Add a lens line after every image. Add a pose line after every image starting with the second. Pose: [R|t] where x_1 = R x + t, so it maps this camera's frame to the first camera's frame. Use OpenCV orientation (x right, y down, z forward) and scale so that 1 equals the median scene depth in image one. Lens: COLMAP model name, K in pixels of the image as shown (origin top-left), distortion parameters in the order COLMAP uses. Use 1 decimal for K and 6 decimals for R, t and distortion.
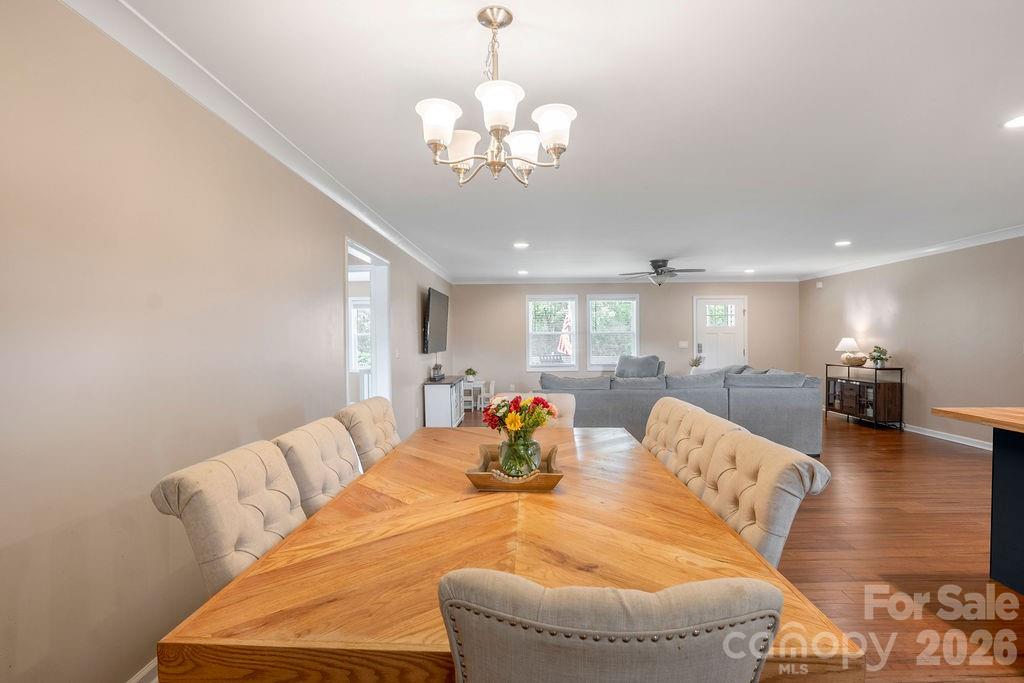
lens RADIAL K [[544.1, 0, 525.9], [0, 544.1, 356.5], [0, 0, 1]] dist [-0.002034, -0.000407]
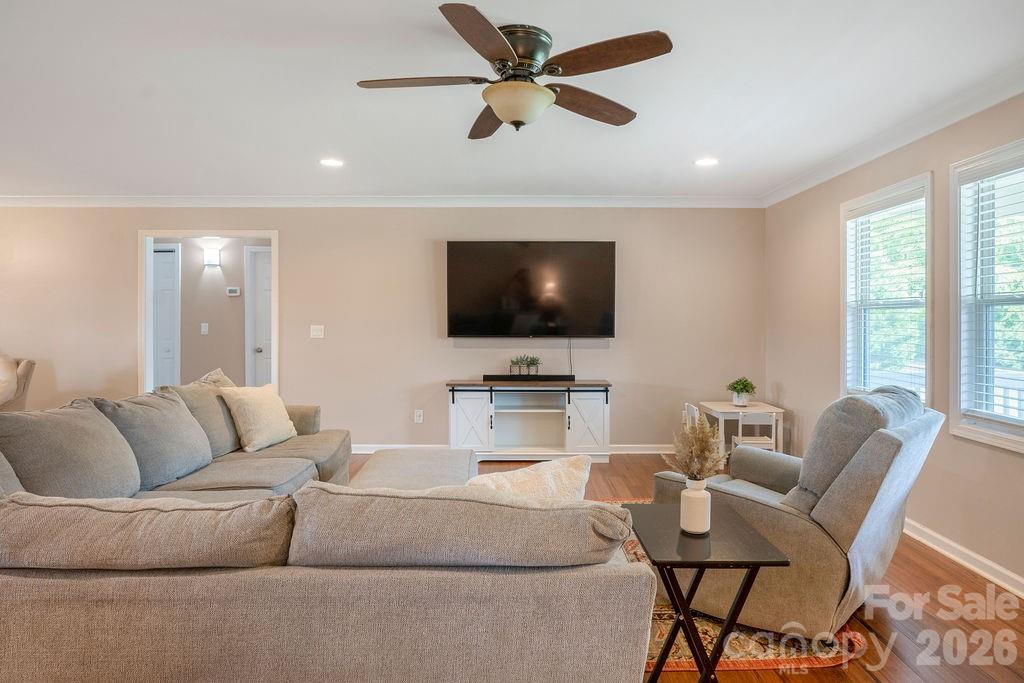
lens RADIAL K [[648.0, 0, 504.9], [0, 648.0, 319.0], [0, 0, 1]] dist [-0.006794, 0.000070]
pose [[-0.003456, 0.009657, -0.999947, 0.503661], [-0.038201, 0.999222, 0.009782, -0.030642], [0.999264, 0.038233, -0.003085, 0.849720]]
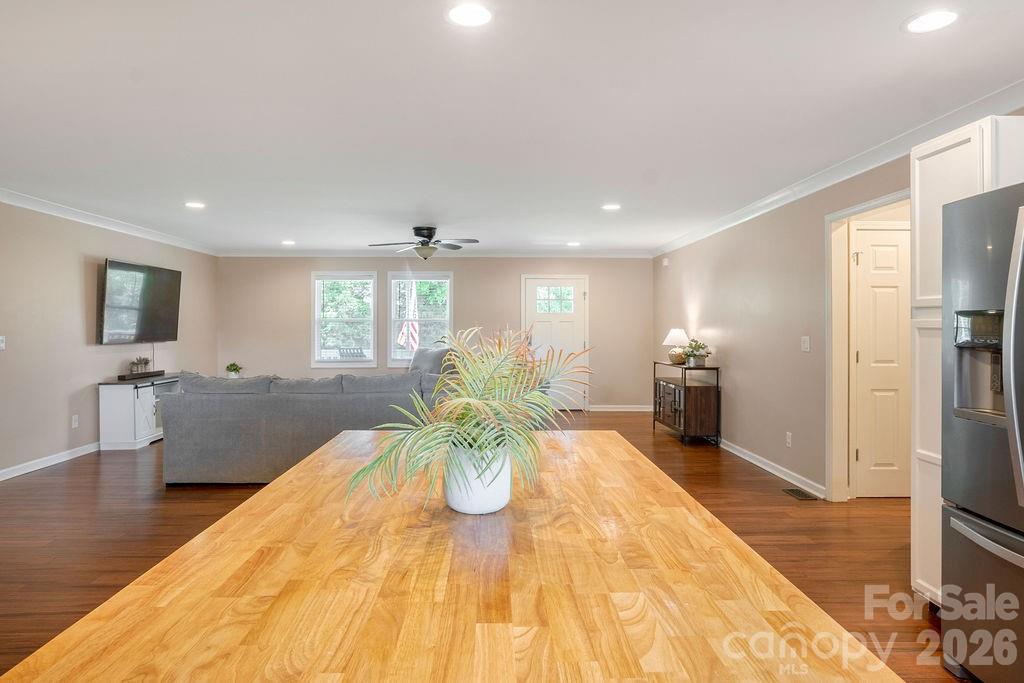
lens RADIAL K [[648.0, 0, 504.9], [0, 648.0, 319.0], [0, 0, 1]] dist [-0.006794, 0.000070]
pose [[0.999699, 0.008915, 0.022855, 0.289088], [-0.007879, 0.998954, -0.045032, -0.003402], [-0.023232, 0.044839, 0.998724, 0.058302]]
